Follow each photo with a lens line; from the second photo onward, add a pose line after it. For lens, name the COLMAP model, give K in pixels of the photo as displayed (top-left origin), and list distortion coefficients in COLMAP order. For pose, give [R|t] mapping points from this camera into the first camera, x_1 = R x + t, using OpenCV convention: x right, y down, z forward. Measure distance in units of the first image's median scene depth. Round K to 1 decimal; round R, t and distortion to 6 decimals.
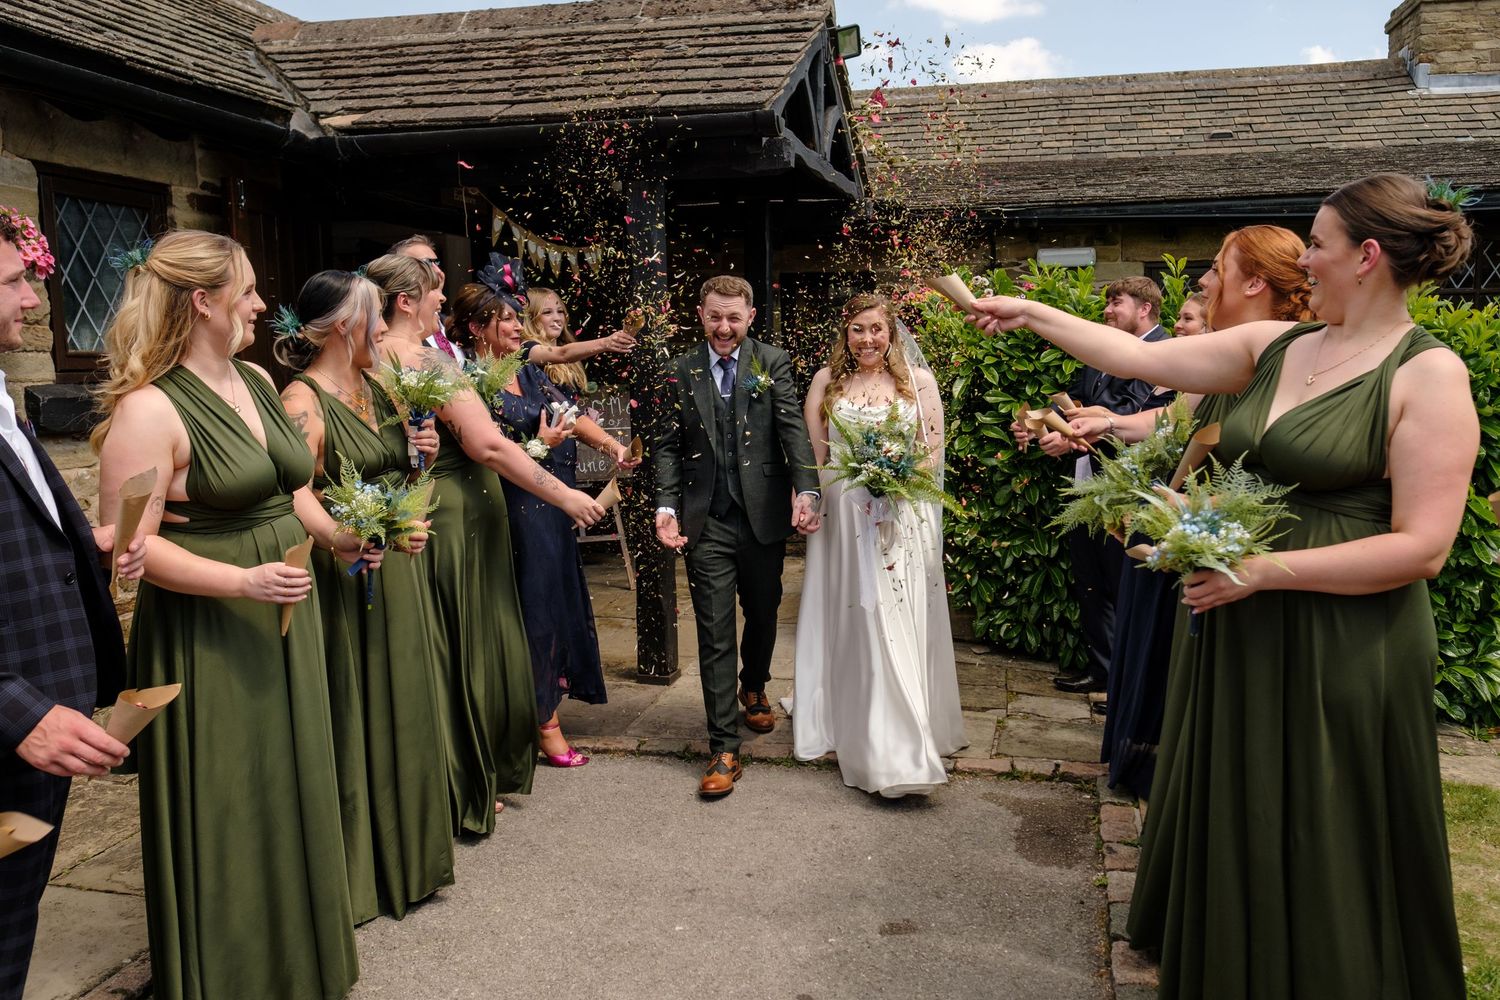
lens RADIAL K [[1238.9, 0, 751.9], [0, 1238.9, 478.9], [0, 0, 1]] dist [-0.004066, -0.007506]
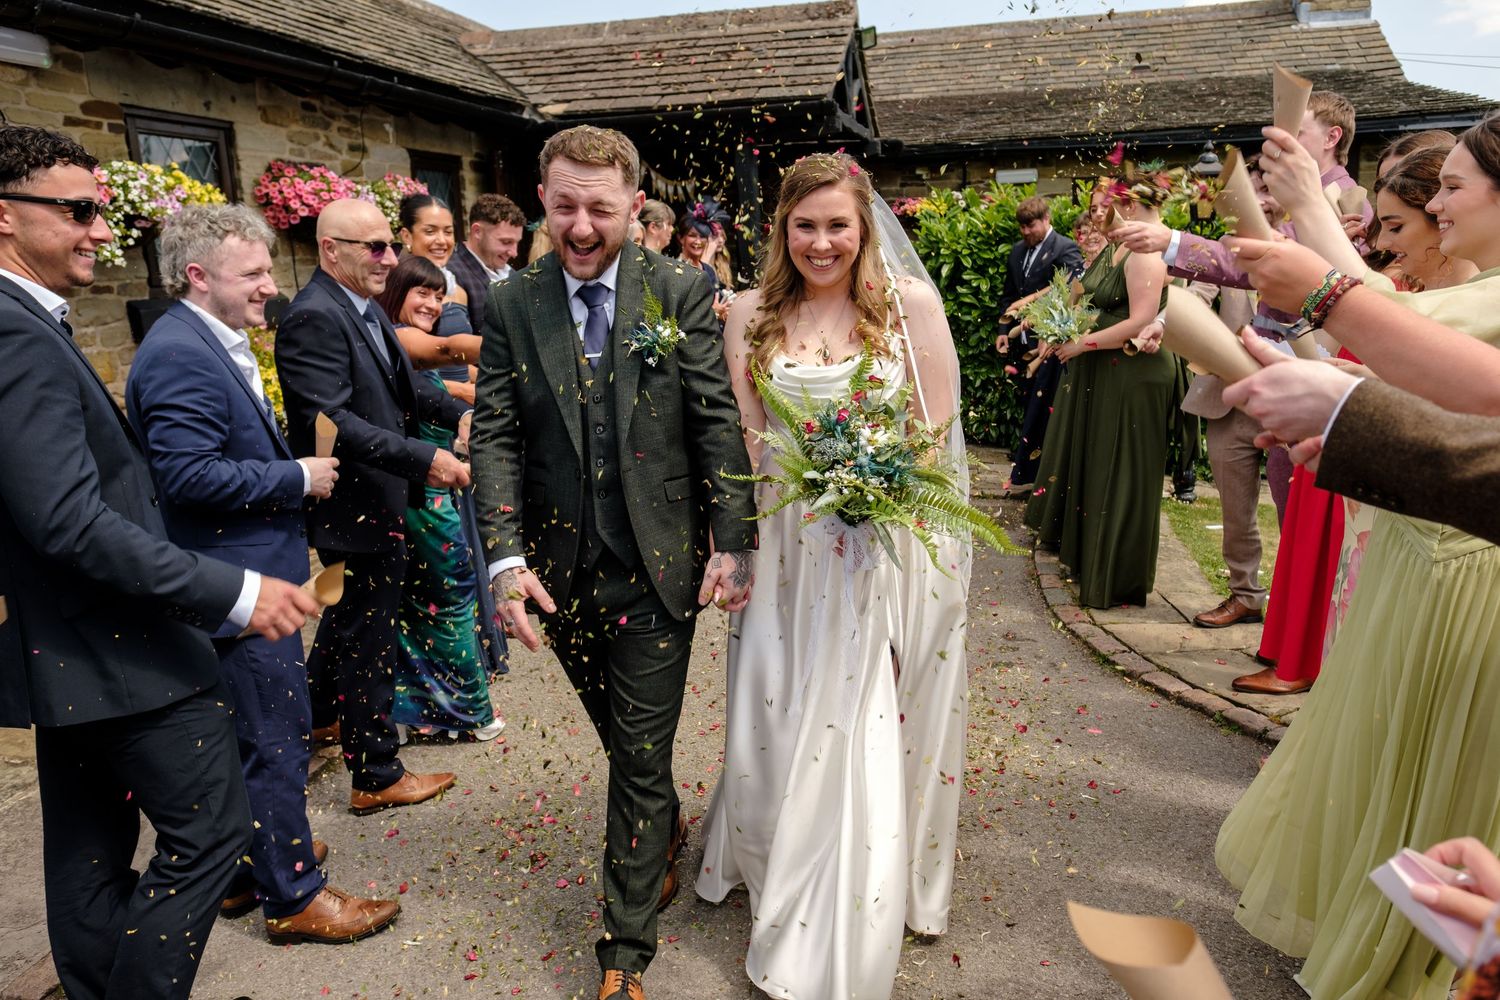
lens RADIAL K [[1070.4, 0, 724.3], [0, 1070.4, 463.5], [0, 0, 1]] dist [-0.002692, -0.001848]
pose [[0.999490, -0.022521, -0.022626, -0.048100], [0.024568, 0.995207, 0.094651, 0.018921], [0.020386, -0.095159, 0.995253, -0.205227]]
